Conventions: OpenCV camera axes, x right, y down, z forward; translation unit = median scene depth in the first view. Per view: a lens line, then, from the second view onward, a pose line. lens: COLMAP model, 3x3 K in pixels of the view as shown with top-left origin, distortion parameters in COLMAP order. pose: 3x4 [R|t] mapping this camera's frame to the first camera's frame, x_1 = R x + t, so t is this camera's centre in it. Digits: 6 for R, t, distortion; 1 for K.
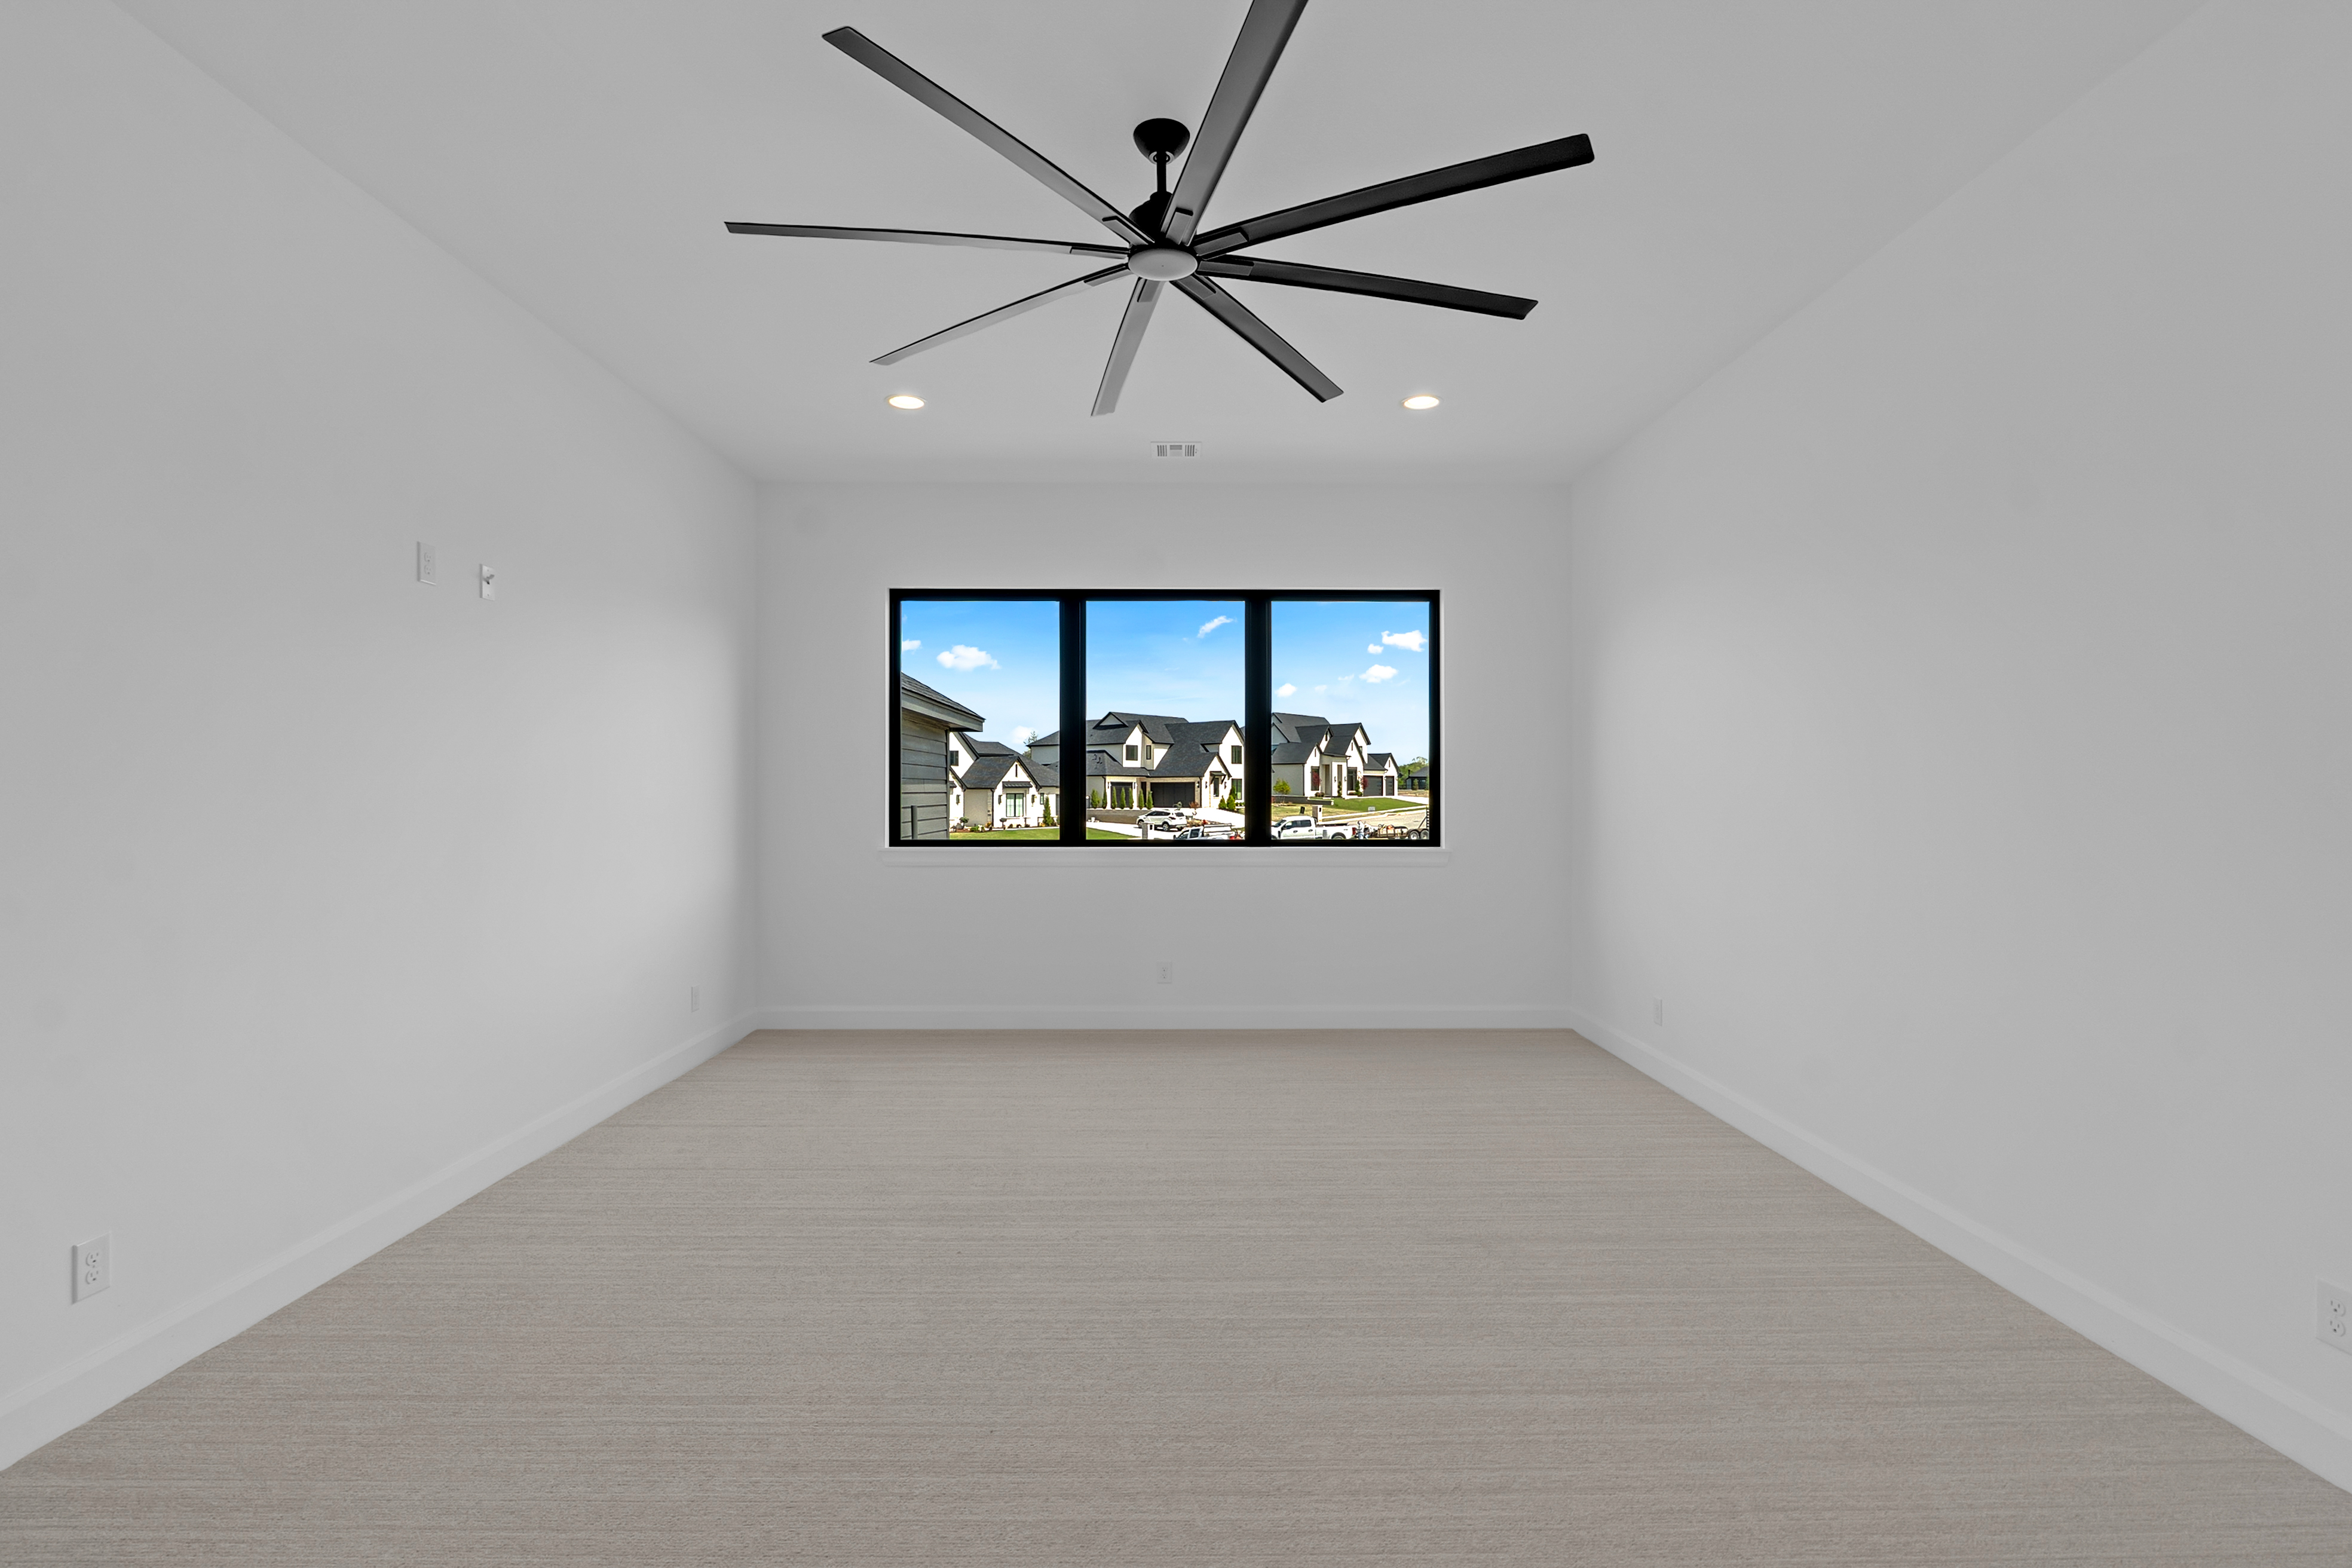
lens RADIAL K [[1101.6, 0, 1186.9], [0, 1101.6, 794.2], [0, 0, 1]] dist [-0.002336, -0.000146]
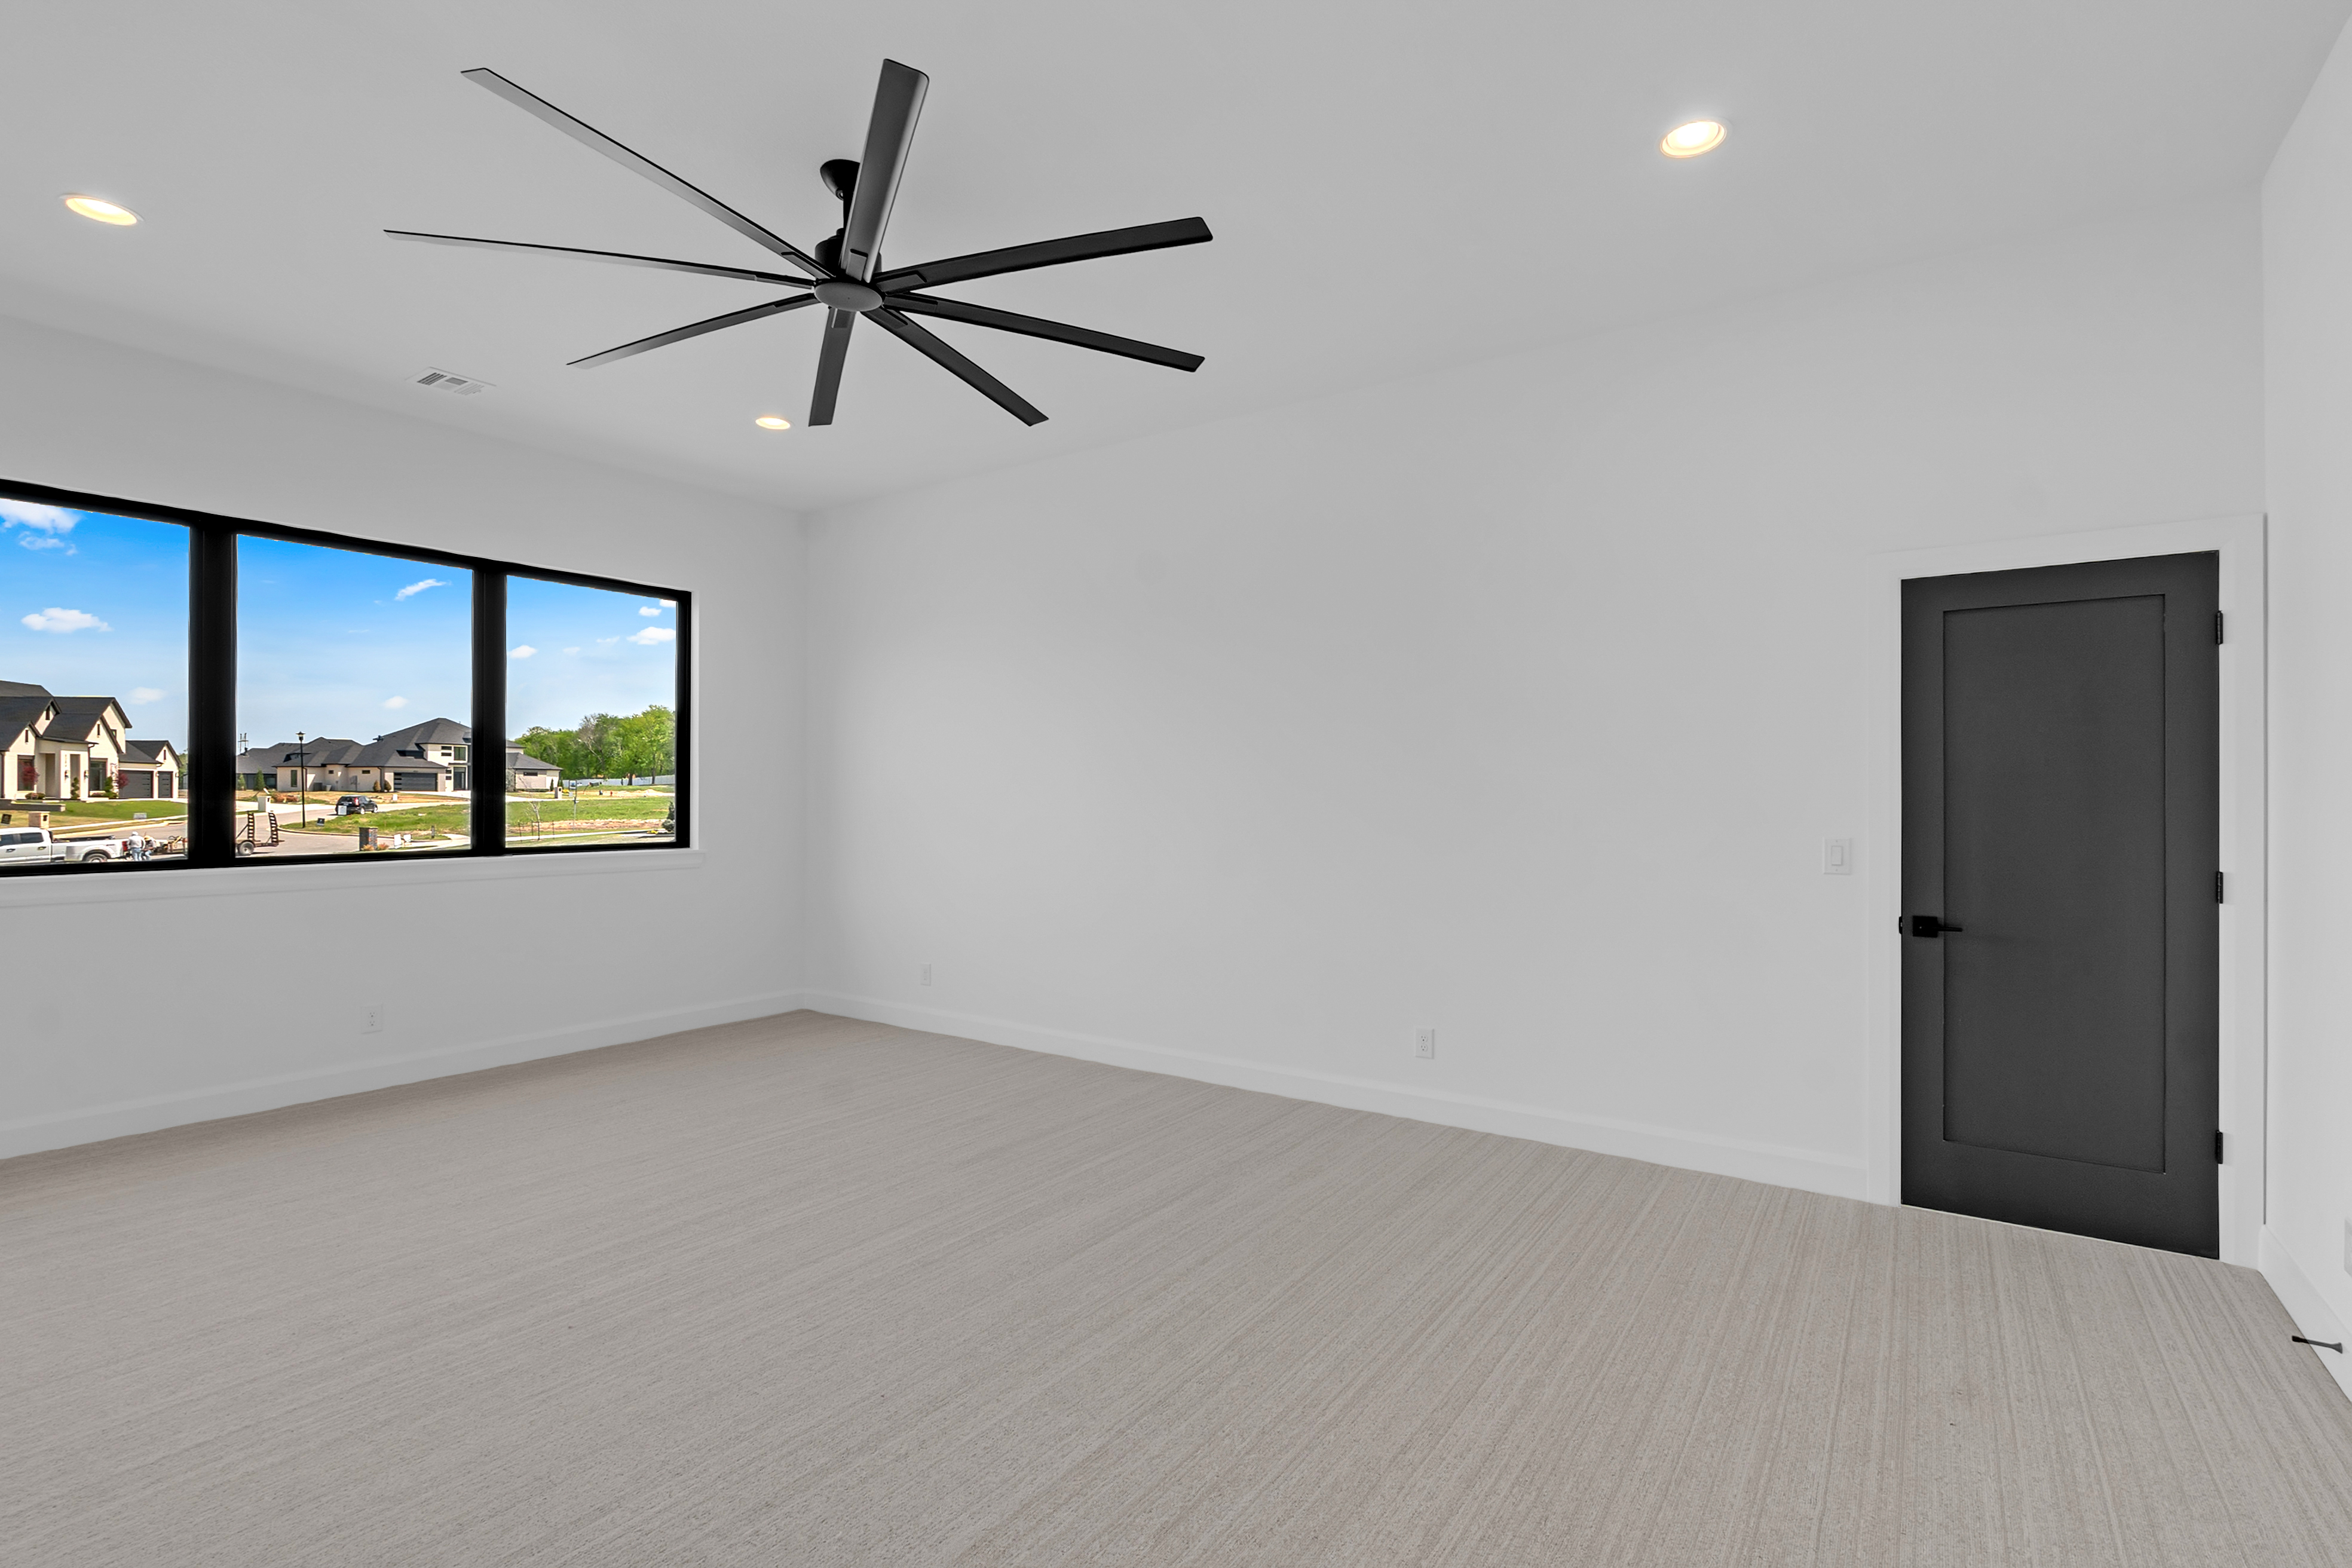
lens RADIAL K [[1101.6, 0, 1204.3], [0, 1101.6, 772.6], [0, 0, 1]] dist [-0.002336, -0.000146]
pose [[0.564507, 0.015598, 0.825281, -0.327911], [0.001501, 0.999800, -0.019923, 0.000978], [-0.825427, 0.012485, 0.564371, 0.052562]]
